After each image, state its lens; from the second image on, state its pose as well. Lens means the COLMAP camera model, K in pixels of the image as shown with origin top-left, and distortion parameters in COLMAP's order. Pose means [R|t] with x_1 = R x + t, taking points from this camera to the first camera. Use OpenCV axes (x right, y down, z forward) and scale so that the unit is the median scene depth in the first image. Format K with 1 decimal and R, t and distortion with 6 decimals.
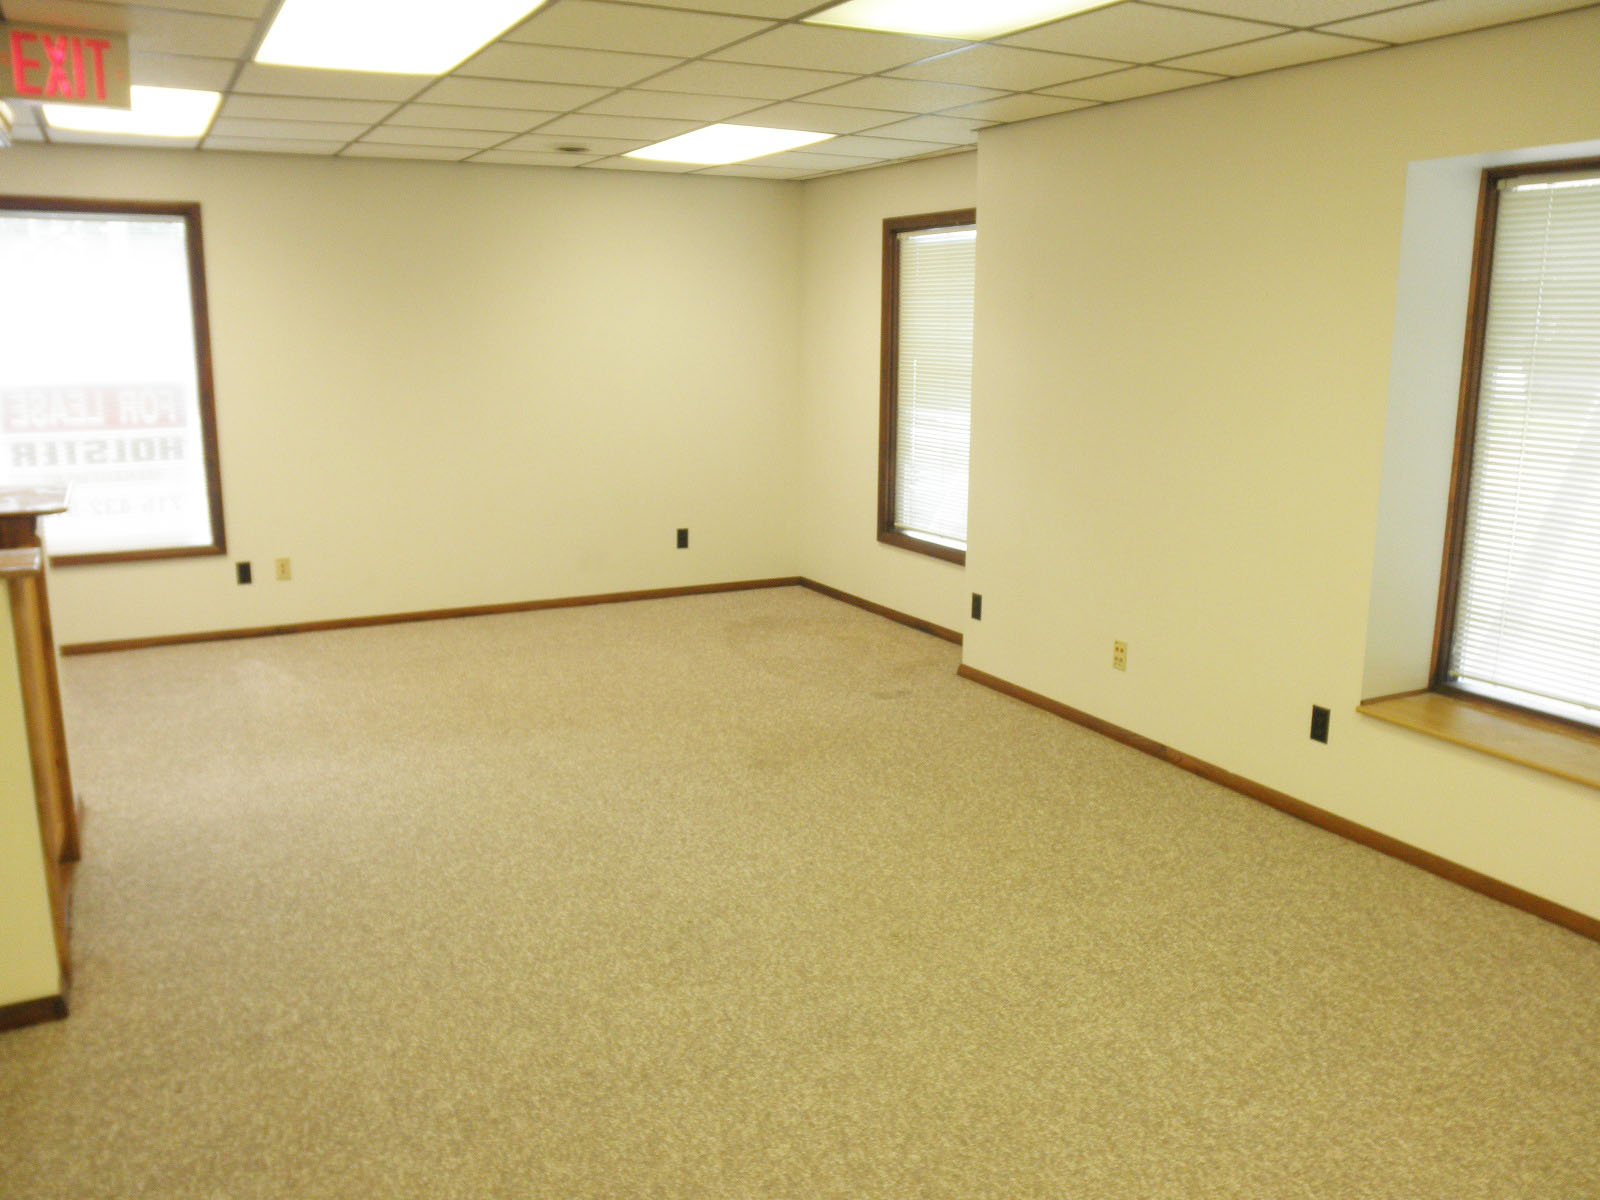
lens RADIAL K [[1307.8, 0, 810.0], [0, 1307.8, 610.9], [0, 0, 1]] dist [-0.133396, 0.126517]
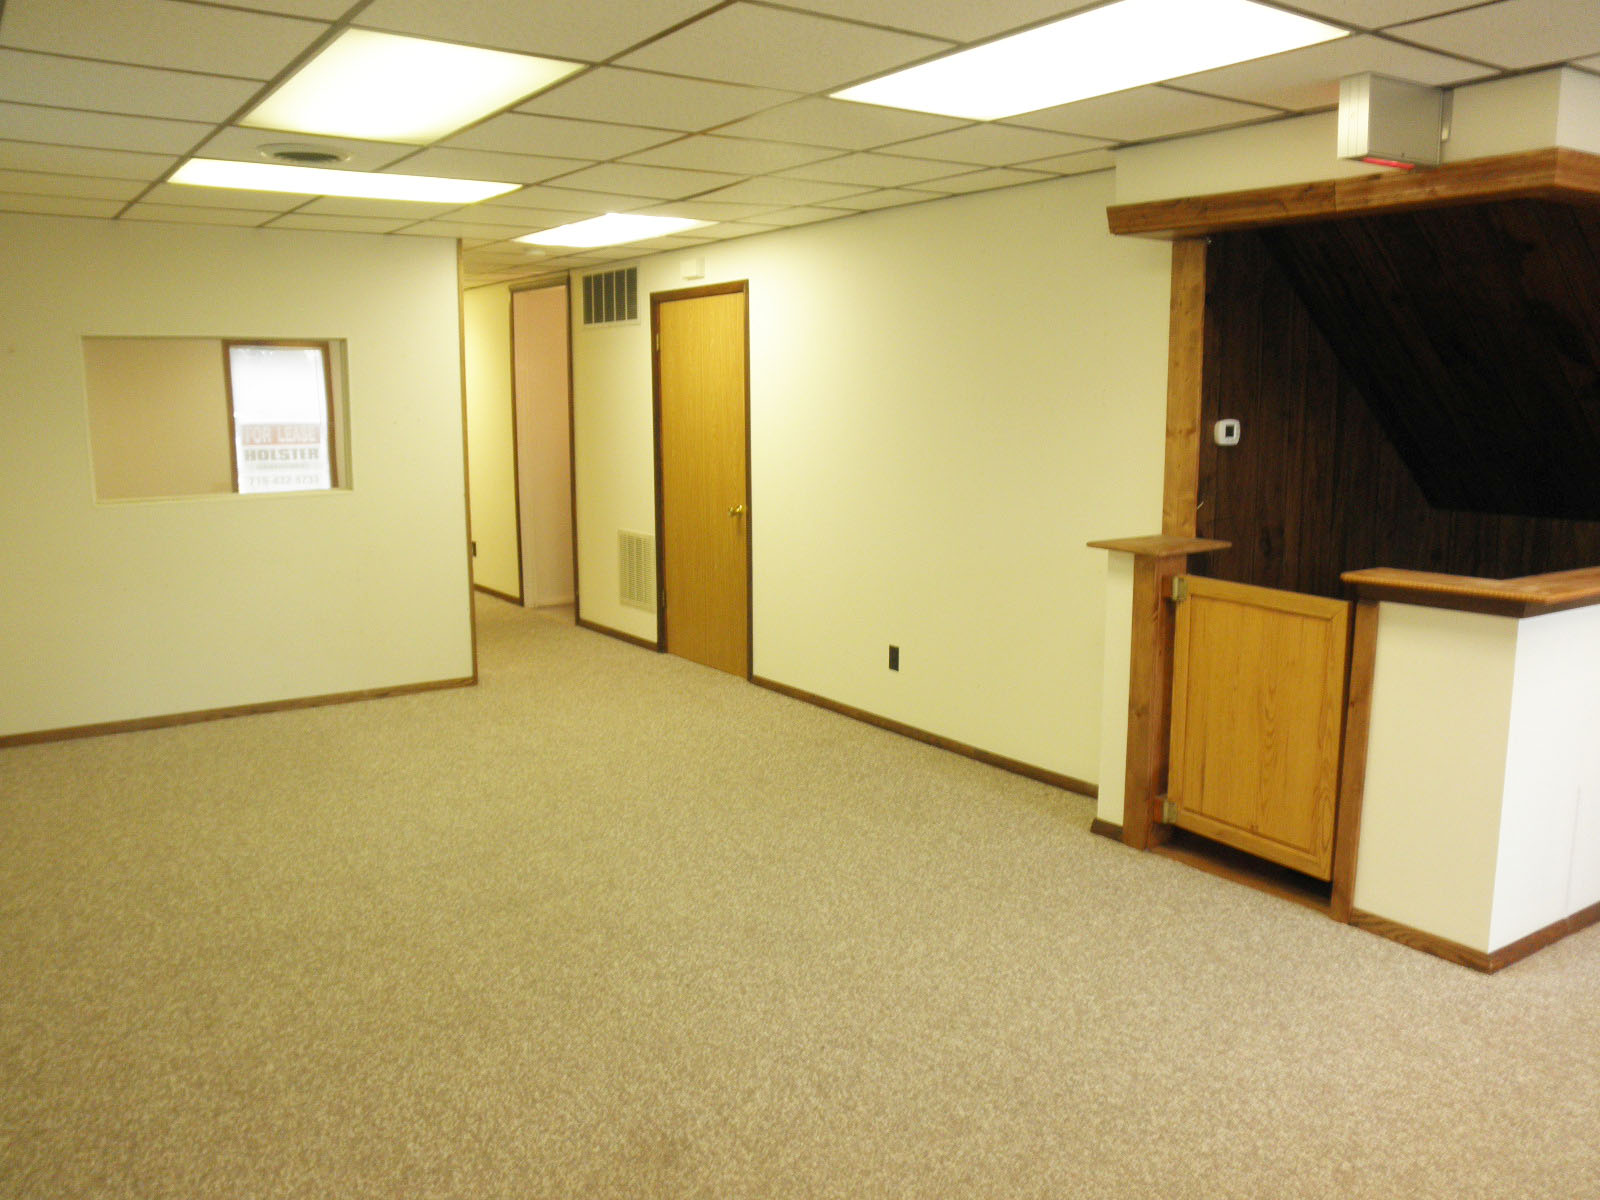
lens RADIAL K [[1307.8, 0, 810.0], [0, 1307.8, 610.9], [0, 0, 1]] dist [-0.133396, 0.126517]
pose [[-0.993124, 0.015397, -0.116051, -0.048672], [-0.029078, 0.927804, 0.371932, -0.402655], [0.113399, 0.372749, -0.920977, 1.820039]]
